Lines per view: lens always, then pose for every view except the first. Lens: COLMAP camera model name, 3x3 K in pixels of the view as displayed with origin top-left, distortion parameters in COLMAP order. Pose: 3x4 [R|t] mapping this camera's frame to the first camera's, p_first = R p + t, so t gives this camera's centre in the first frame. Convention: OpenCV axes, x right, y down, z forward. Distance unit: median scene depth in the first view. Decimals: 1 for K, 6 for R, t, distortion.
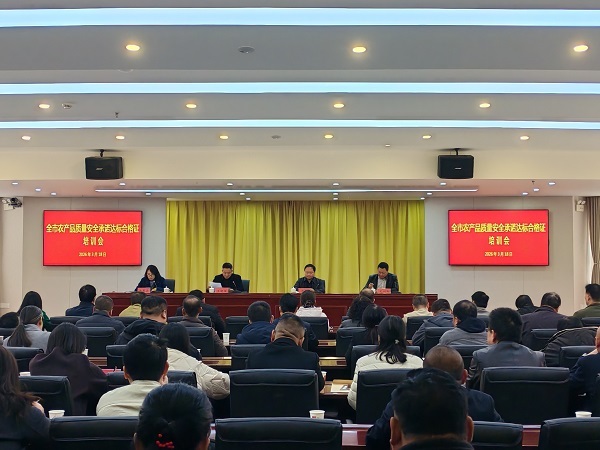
lens RADIAL K [[897.2, 0, 300.0], [0, 897.2, 225.0], [0, 0, 1]] dist [-0.025370, -0.039104]
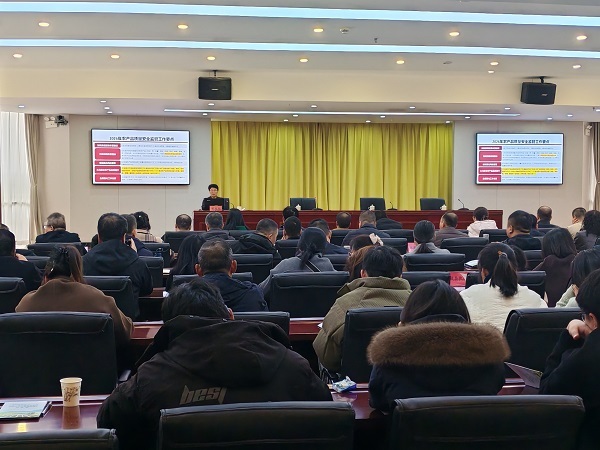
lens RADIAL K [[862.8, 0, 300.0], [0, 862.8, 225.0], [0, 0, 1]] dist [0.035625, -0.062340]
pose [[0.988588, -0.004130, 0.150591, -0.196174], [-0.009651, 0.995834, 0.090668, 0.001006], [-0.150338, -0.091086, 0.984430, -0.002516]]
